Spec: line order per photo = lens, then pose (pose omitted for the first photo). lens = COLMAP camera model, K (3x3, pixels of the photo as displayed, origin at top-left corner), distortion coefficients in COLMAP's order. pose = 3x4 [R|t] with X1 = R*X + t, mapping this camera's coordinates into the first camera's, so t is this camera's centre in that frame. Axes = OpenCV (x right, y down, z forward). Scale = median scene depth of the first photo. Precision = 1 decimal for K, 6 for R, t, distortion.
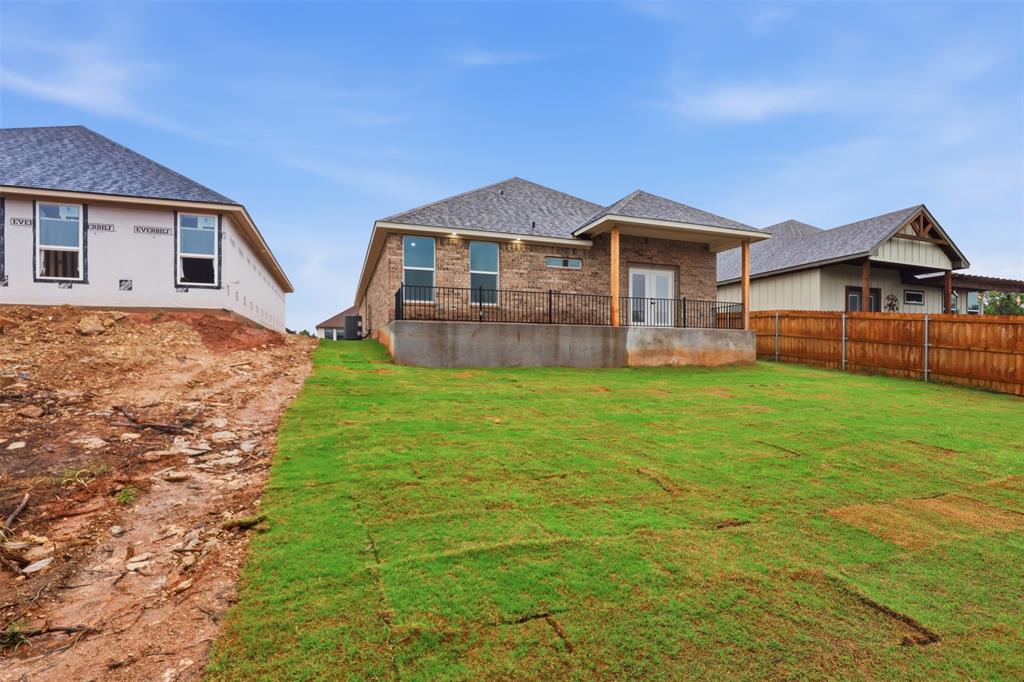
lens RADIAL K [[499.8, 0, 515.2], [0, 499.8, 362.1], [0, 0, 1]] dist [-0.027562, -0.000394]
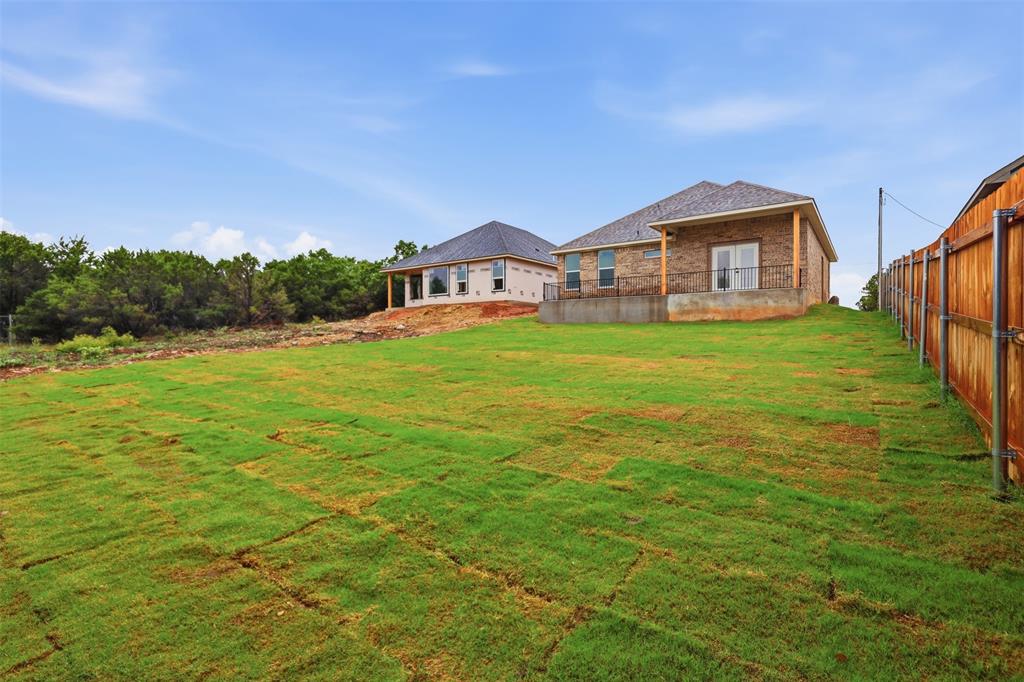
lens RADIAL K [[473.8, 0, 512.0], [0, 473.8, 341.0], [0, 0, 1]] dist [-0.001522, 0.000159]
pose [[0.543656, 0.010405, -0.839243, 1.138585], [-0.001584, 0.999934, 0.011371, 0.050098], [0.839306, -0.004852, 0.543637, -0.142371]]
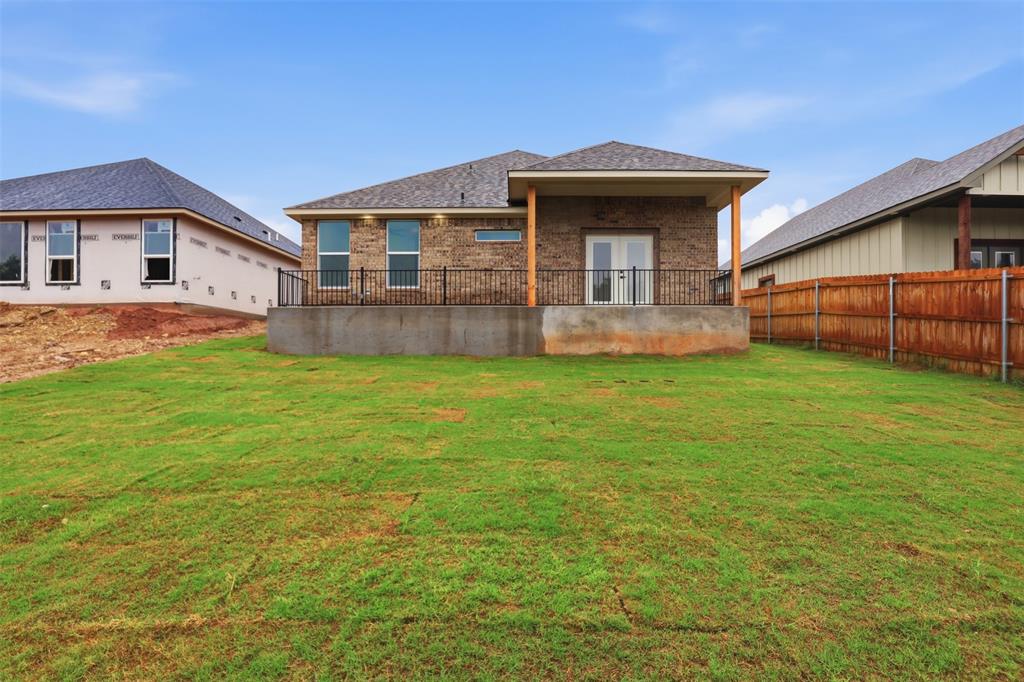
lens RADIAL K [[480.9, 0, 511.4], [0, 480.9, 353.9], [0, 0, 1]] dist [-0.037853, 0.007776]
pose [[0.935090, 0.002202, -0.354404, 0.451175], [-0.001085, 0.999994, 0.003350, 0.004328], [0.354409, -0.002748, 0.935086, 0.246980]]
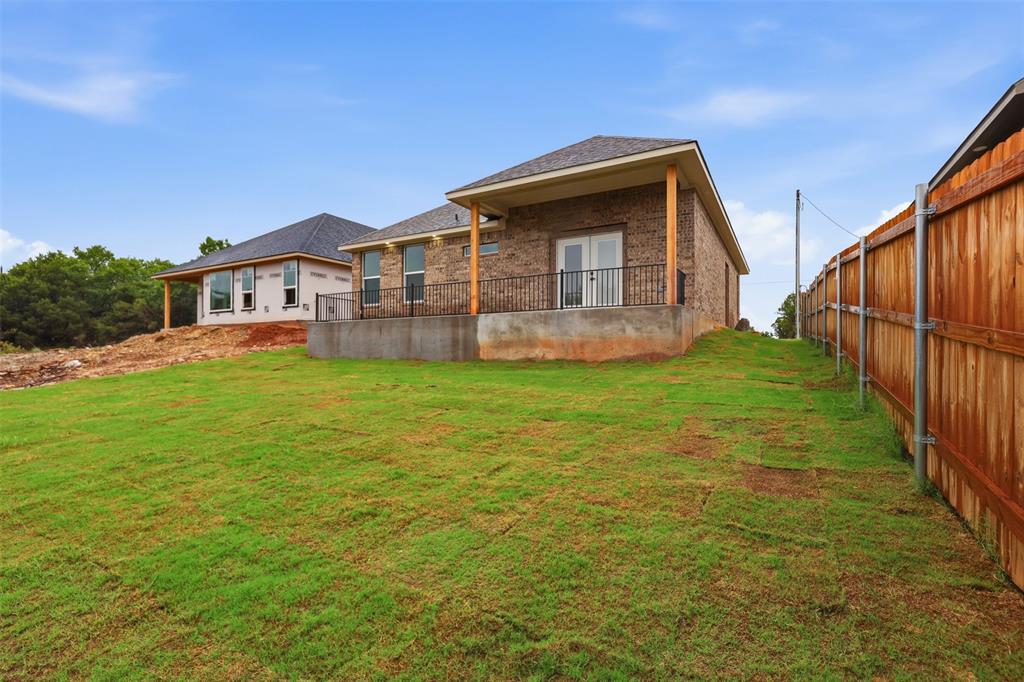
lens RADIAL K [[470.4, 0, 513.8], [0, 470.4, 352.7], [0, 0, 1]] dist [0.000941, 0.000230]
pose [[0.644670, 0.000508, -0.764461, 0.887460], [-0.001541, 0.999999, -0.000635, -0.003690], [0.764460, 0.001587, 0.644669, 0.515231]]
